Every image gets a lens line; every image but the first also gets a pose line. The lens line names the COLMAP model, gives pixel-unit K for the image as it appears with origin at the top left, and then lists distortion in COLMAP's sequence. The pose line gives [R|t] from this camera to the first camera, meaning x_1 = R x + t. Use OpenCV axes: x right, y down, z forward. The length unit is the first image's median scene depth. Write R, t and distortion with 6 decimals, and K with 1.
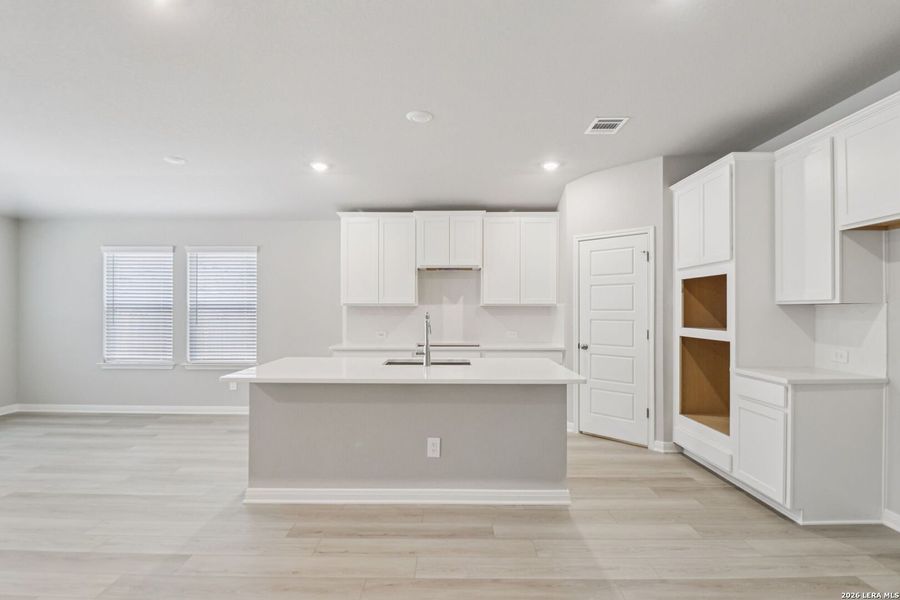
lens RADIAL K [[439.5, 0, 427.7], [0, 439.5, 306.3], [0, 0, 1]] dist [0.001227, -0.013437]
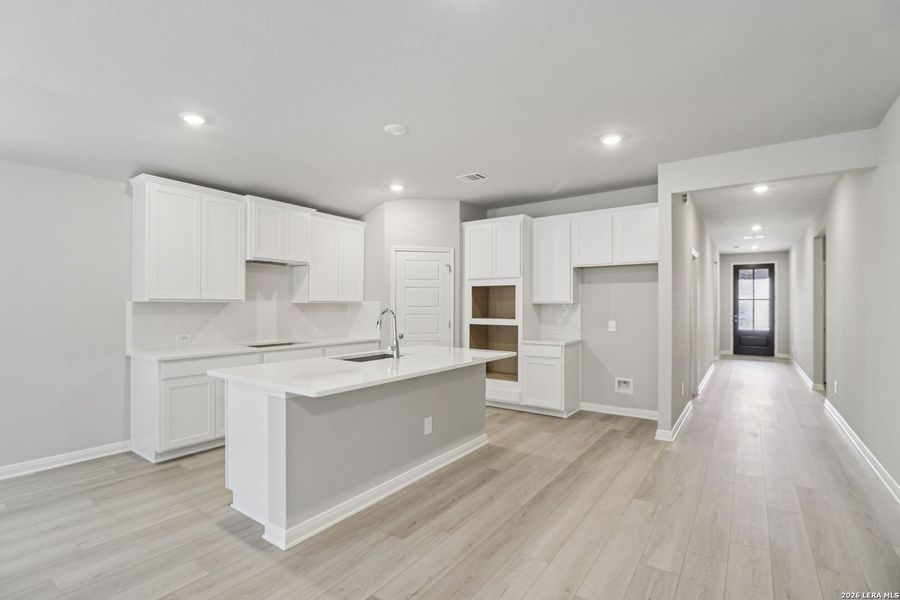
lens RADIAL K [[439.5, 0, 427.7], [0, 439.5, 306.3], [0, 0, 1]] dist [0.001227, -0.013437]
pose [[0.567908, -0.000761, 0.823092, -0.697772], [-0.006983, 0.999959, 0.005743, -0.000826], [-0.823062, -0.009009, 0.567879, 0.254043]]
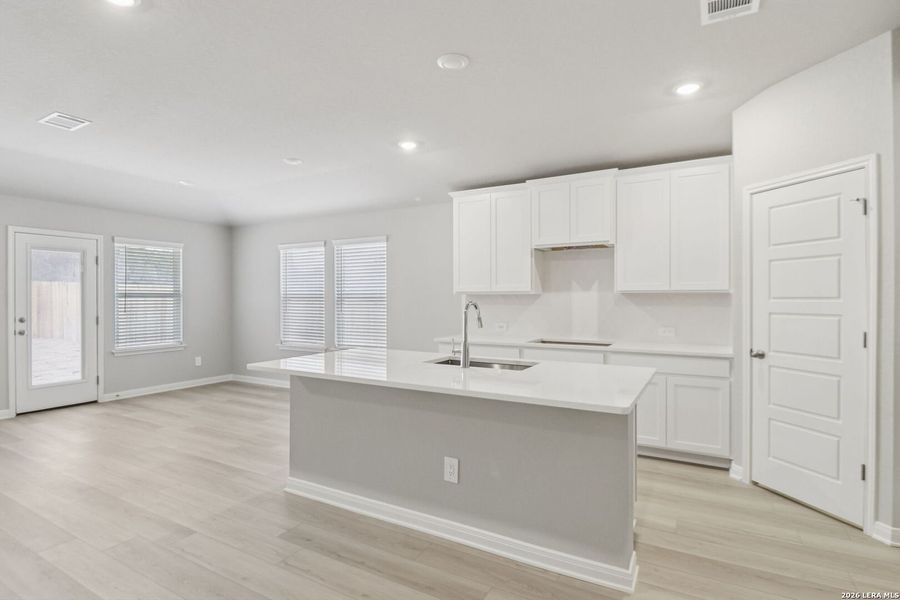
lens RADIAL K [[453.6, 0, 428.1], [0, 453.6, 299.7], [0, 0, 1]] dist [0.003236, -0.012384]
pose [[0.875537, -0.000403, -0.483152, 0.278510], [0.005145, 0.999951, 0.008489, 0.002251], [0.483124, -0.009919, 0.875496, 0.190016]]
